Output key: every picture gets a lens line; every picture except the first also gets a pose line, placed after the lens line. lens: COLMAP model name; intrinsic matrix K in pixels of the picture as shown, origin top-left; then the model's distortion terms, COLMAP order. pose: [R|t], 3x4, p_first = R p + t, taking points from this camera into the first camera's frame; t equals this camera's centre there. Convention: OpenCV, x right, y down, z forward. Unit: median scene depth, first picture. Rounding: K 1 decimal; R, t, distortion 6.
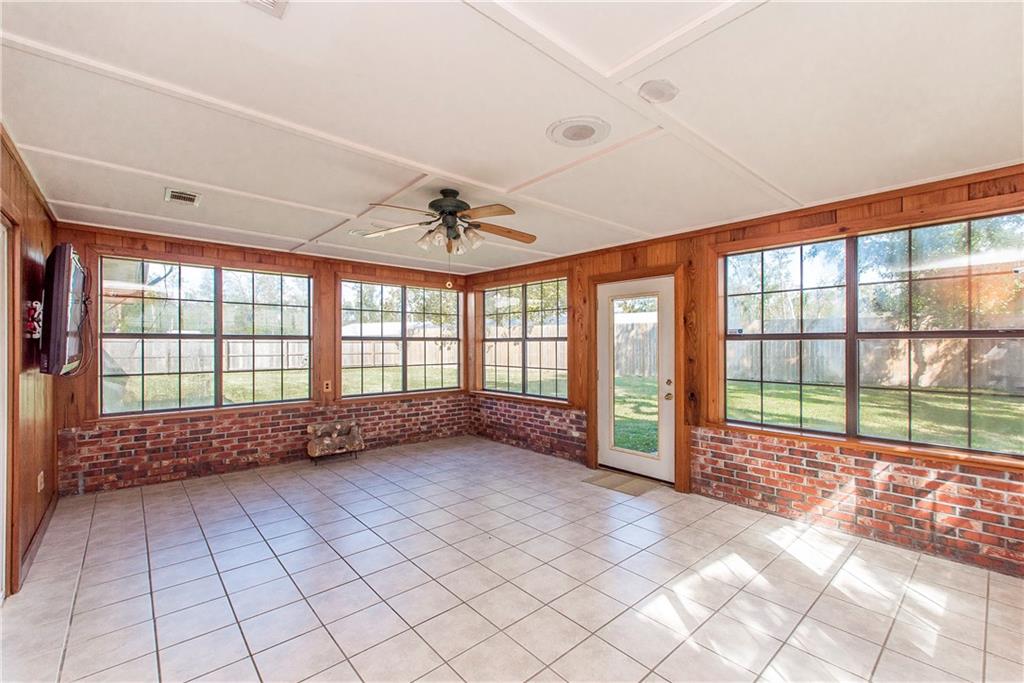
lens RADIAL K [[441.4, 0, 513.4], [0, 441.4, 343.3], [0, 0, 1]] dist [0.012822, -0.001170]
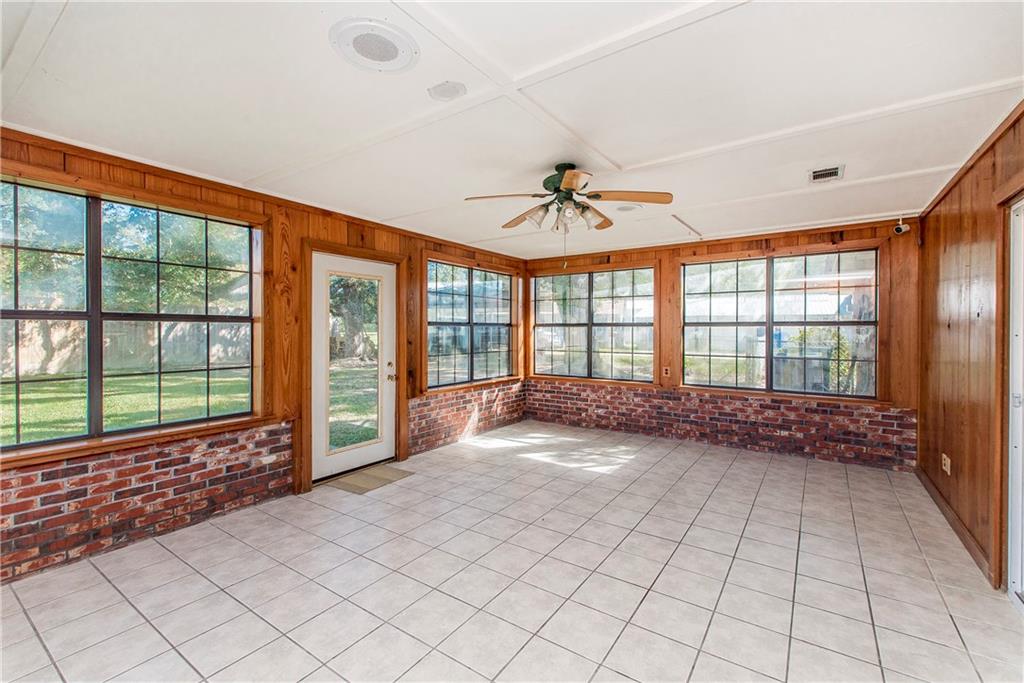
lens RADIAL K [[441.4, 0, 518.1], [0, 441.4, 332.2], [0, 0, 1]] dist [0.012822, -0.001170]
pose [[-0.254305, -0.005189, 0.967110, -0.761834], [-0.004460, 0.999981, 0.004193, 0.004778], [-0.967114, -0.003248, -0.254323, 0.984410]]
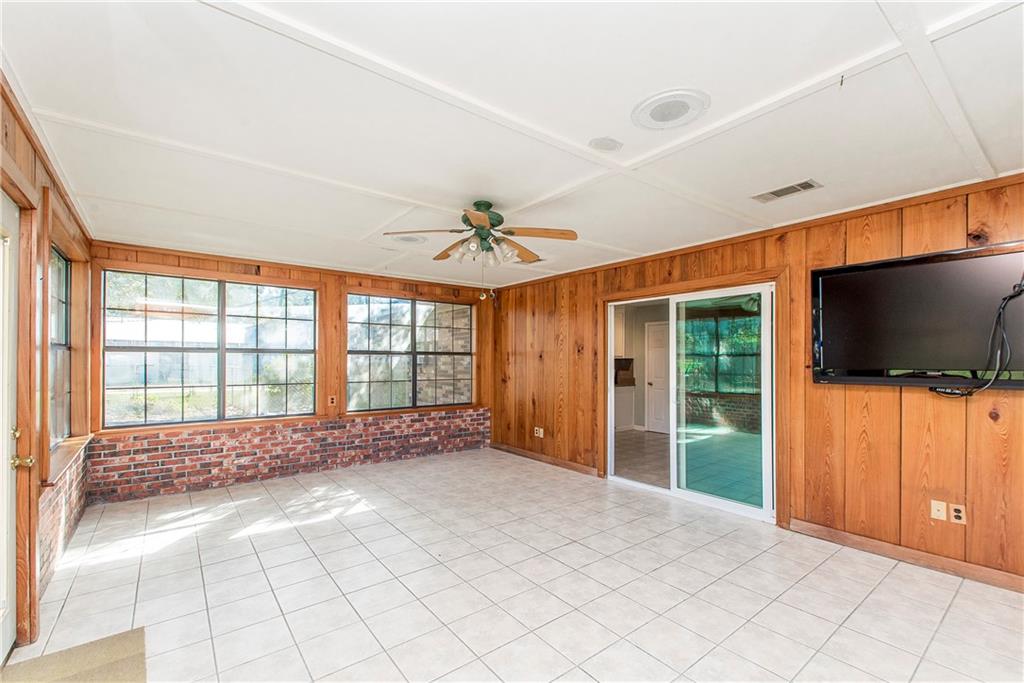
lens RADIAL K [[441.4, 0, 527.0], [0, 441.4, 362.4], [0, 0, 1]] dist [0.012822, -0.001170]
pose [[-0.999383, -0.006174, 0.034584, -0.209579], [-0.006059, 0.999976, 0.003436, 0.007382], [-0.034604, 0.003225, -0.999396, 1.470253]]
